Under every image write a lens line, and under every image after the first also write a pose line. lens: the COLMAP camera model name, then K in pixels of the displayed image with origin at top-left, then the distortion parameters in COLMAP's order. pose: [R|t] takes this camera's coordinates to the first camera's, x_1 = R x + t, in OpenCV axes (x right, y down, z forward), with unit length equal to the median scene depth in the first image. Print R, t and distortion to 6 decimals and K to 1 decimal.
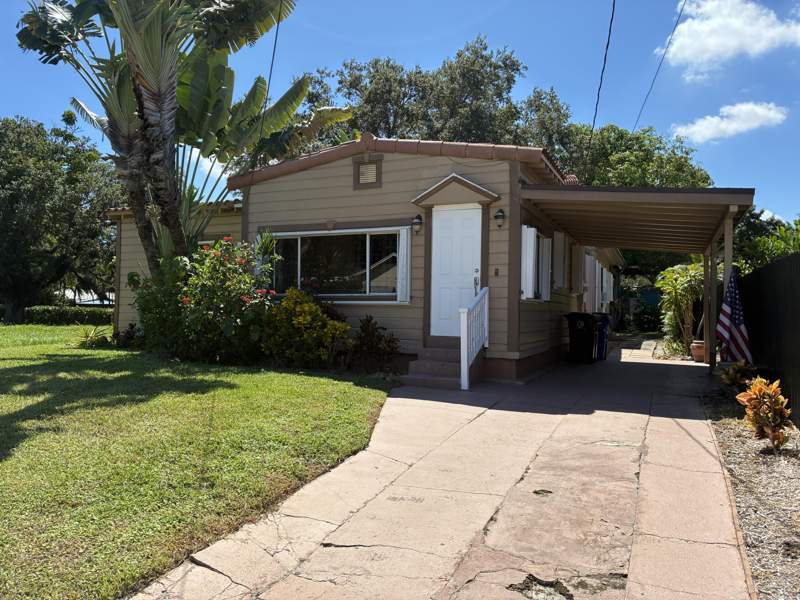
lens RADIAL K [[603.5, 0, 403.0], [0, 603.5, 301.2], [0, 0, 1]] dist [0.020975, -0.017860]
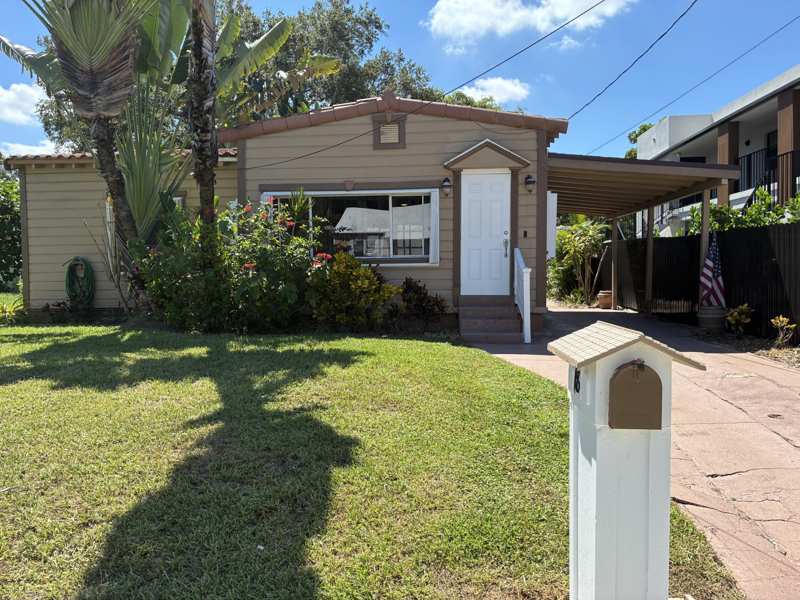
lens RADIAL K [[603.5, 0, 405.6], [0, 603.5, 301.6], [0, 0, 1]] dist [0.020975, -0.017860]
pose [[0.936809, -0.042410, 0.347261, -0.407948], [0.018208, 0.997190, 0.072664, -0.009636], [-0.349367, -0.061750, 0.934949, 0.054406]]
